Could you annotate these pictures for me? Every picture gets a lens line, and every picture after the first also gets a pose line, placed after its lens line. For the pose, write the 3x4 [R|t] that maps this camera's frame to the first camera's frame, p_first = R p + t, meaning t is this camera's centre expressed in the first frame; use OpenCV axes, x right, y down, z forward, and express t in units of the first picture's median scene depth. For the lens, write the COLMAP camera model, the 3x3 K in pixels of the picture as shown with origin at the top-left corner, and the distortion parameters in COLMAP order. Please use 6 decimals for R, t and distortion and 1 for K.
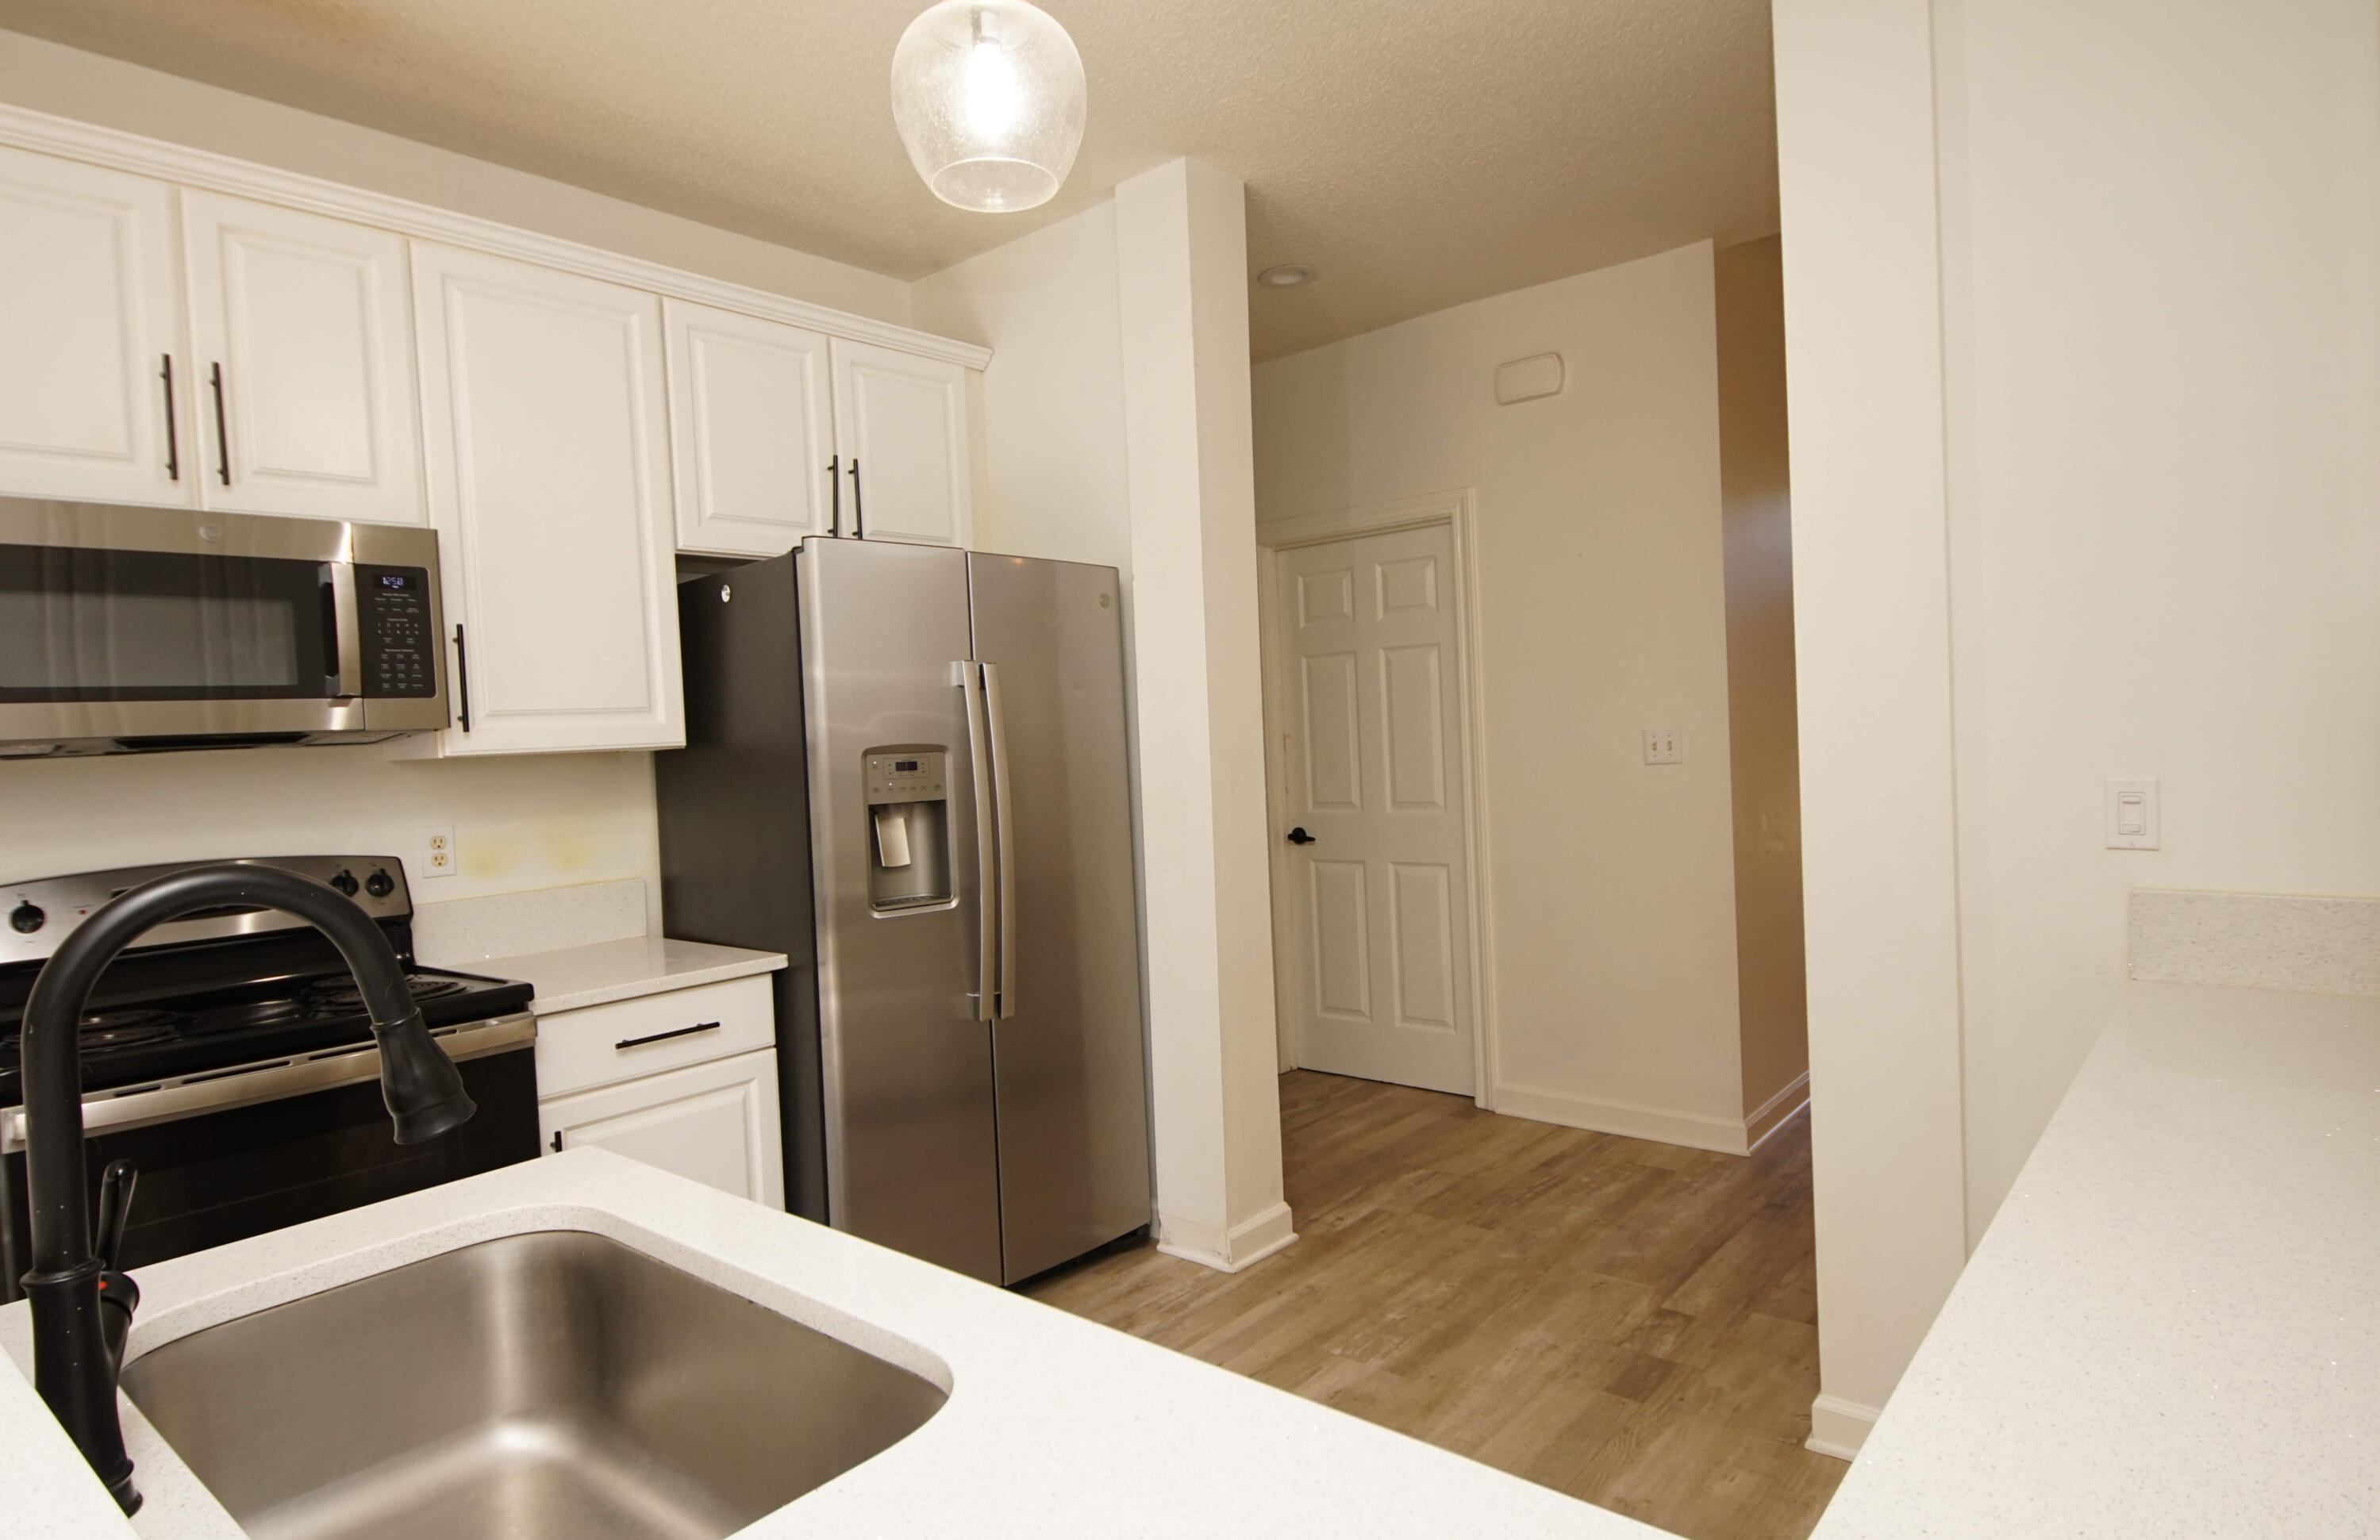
lens RADIAL K [[1310.4, 0, 1195.9], [0, 1310.4, 772.9], [0, 0, 1]] dist [0.019305, -0.004401]
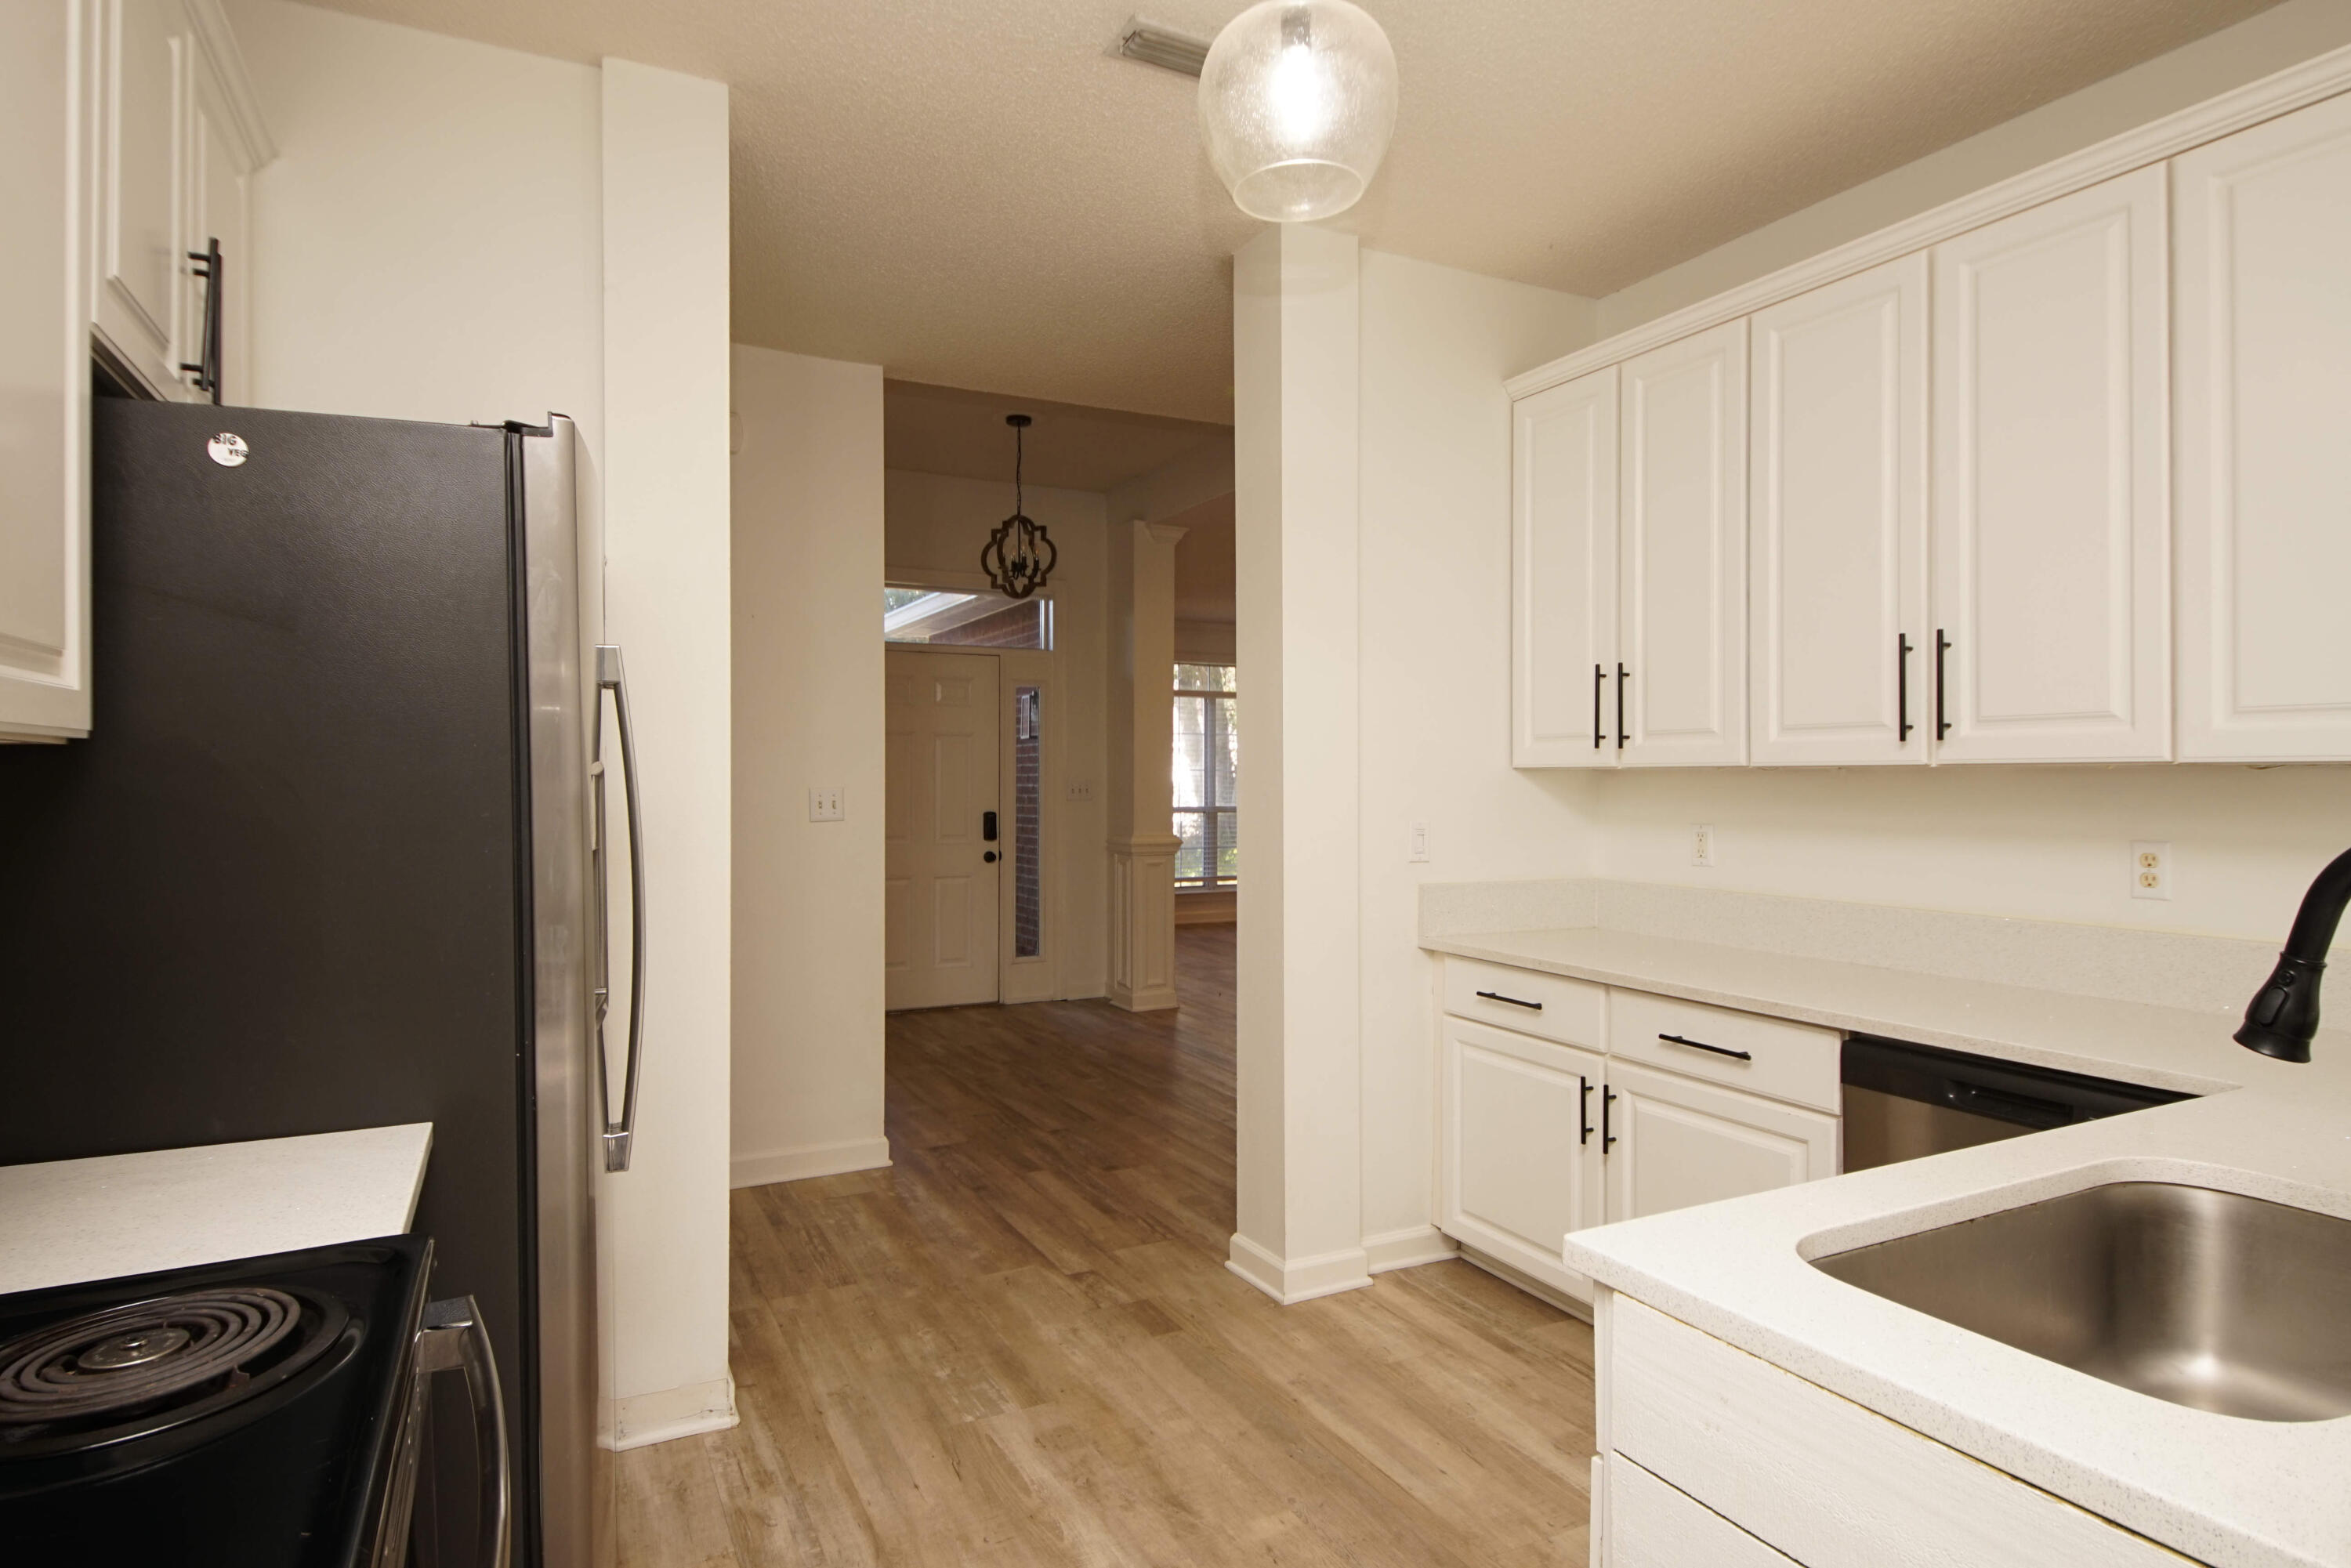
lens RADIAL K [[1276.6, 0, 1188.9], [0, 1276.6, 777.2], [0, 0, 1]] dist [0.027037, -0.025431]
pose [[0.355212, 0.046442, 0.933631, -0.657276], [-0.000123, 0.998767, -0.049636, 0.020316], [-0.934786, 0.017517, 0.354780, 0.465163]]
